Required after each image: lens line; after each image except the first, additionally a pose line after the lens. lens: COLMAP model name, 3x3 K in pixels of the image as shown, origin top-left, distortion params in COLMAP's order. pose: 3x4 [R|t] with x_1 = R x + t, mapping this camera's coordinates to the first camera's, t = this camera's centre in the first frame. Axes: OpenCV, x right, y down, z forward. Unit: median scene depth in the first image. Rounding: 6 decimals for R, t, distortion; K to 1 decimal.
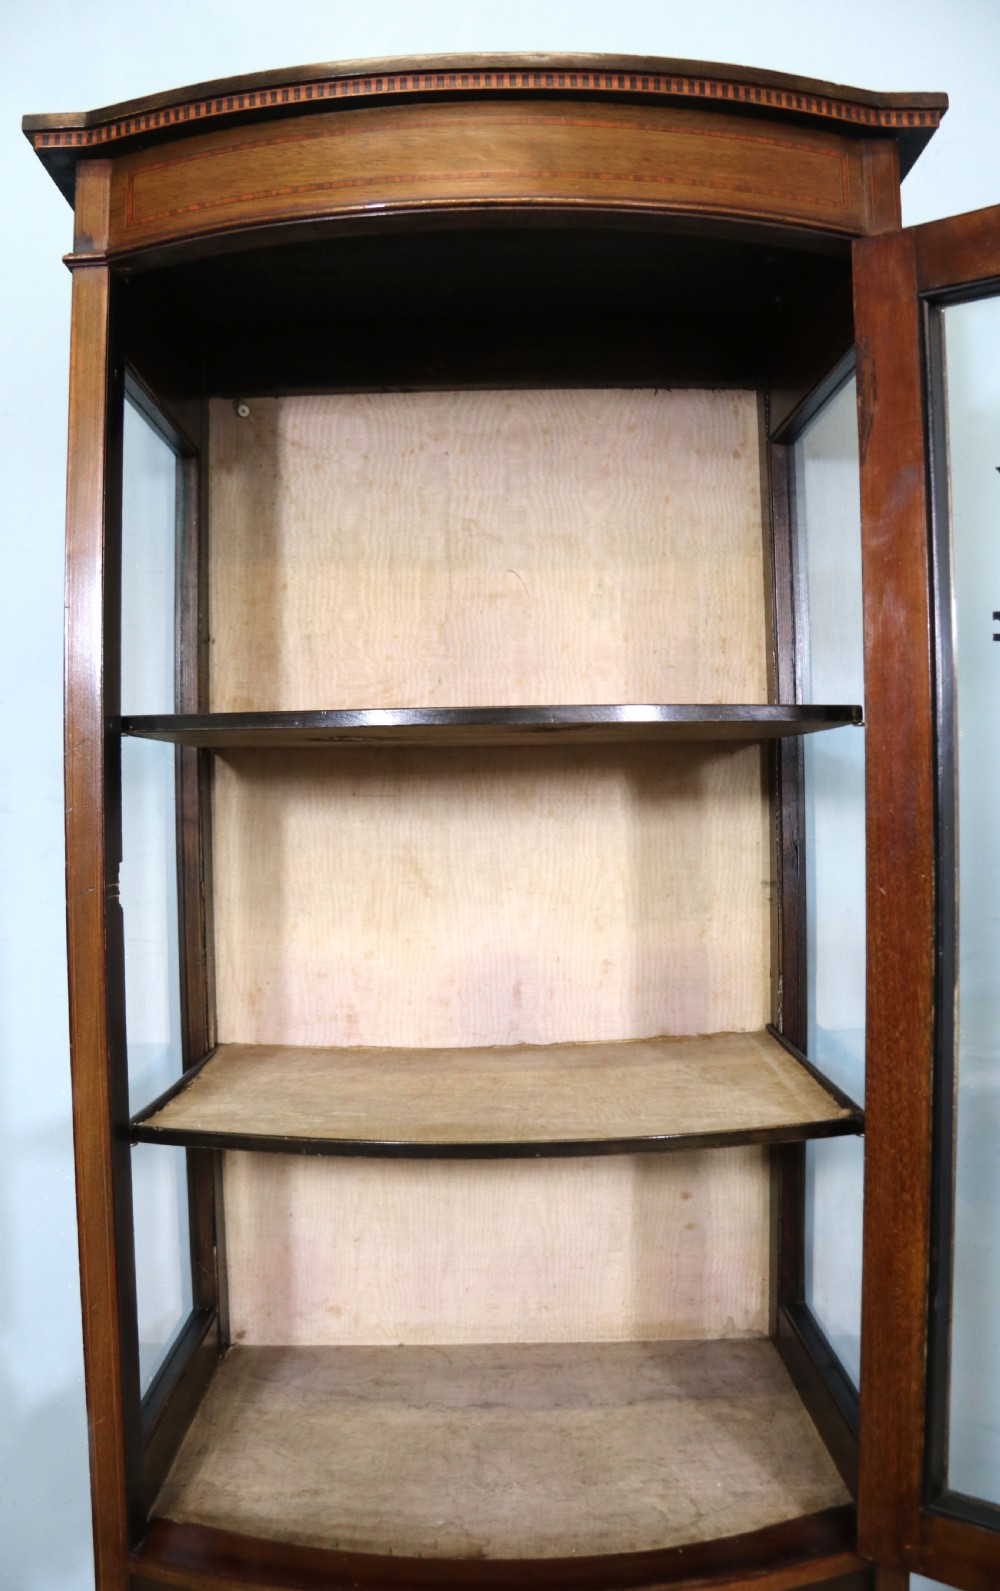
lens RADIAL K [[1262.3, 0, 481.5], [0, 1262.3, 788.5], [0, 0, 1]] dist [-0.153336, 0.077121]
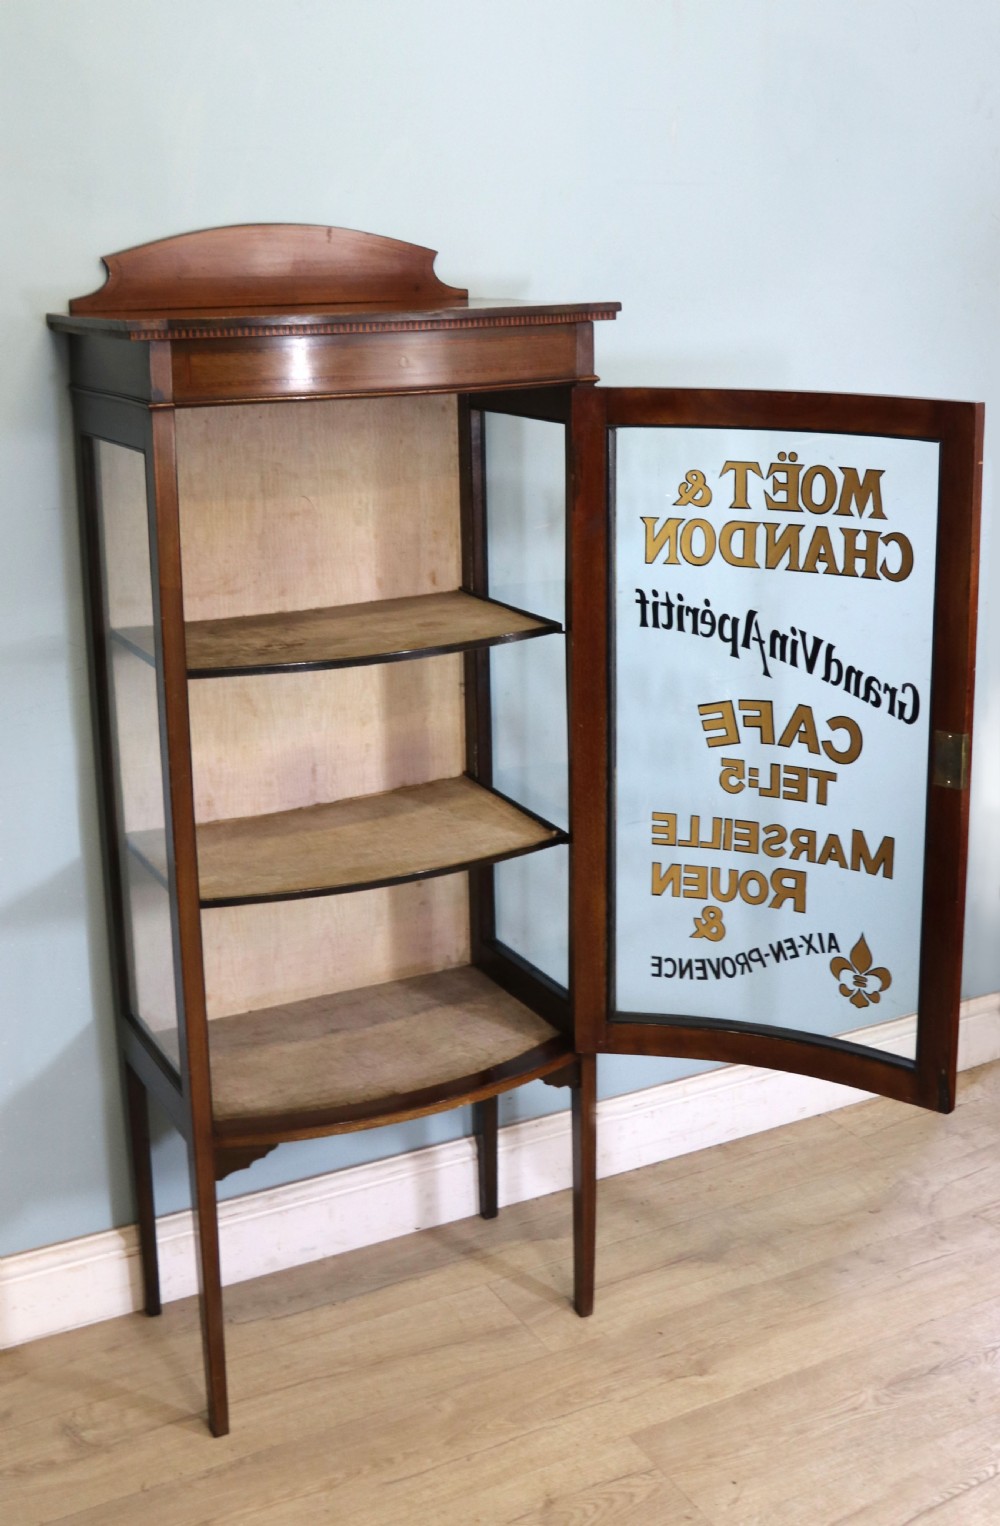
lens RADIAL K [[1898.7, 0, 588.3], [0, 1898.7, 592.0], [0, 0, 1]] dist [-0.097976, 0.000000]
pose [[0.865092, -0.087942, 0.493845, -0.822404], [-0.007799, 0.982035, 0.188537, -0.501437], [-0.501553, -0.166953, 0.848864, -1.108402]]
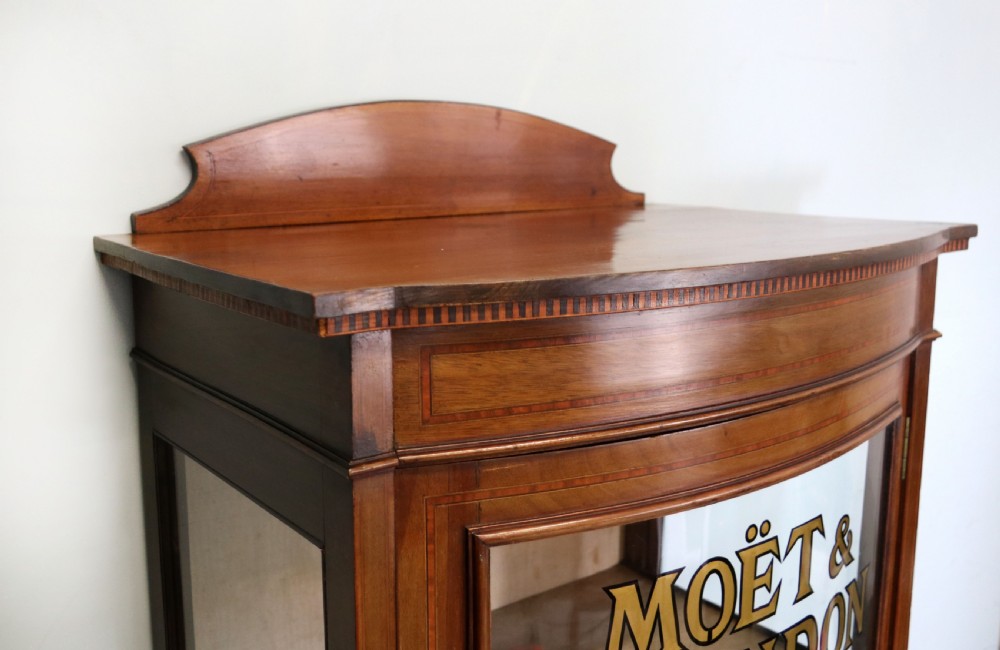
lens RADIAL K [[990.2, 0, 486.2], [0, 990.2, 297.0], [0, 0, 1]] dist [-0.054177, 0.000000]
pose [[0.789188, -0.082429, 0.608594, -0.474569], [-0.020941, 0.986764, 0.160804, -0.478383], [-0.613794, -0.139649, 0.777017, 0.363468]]
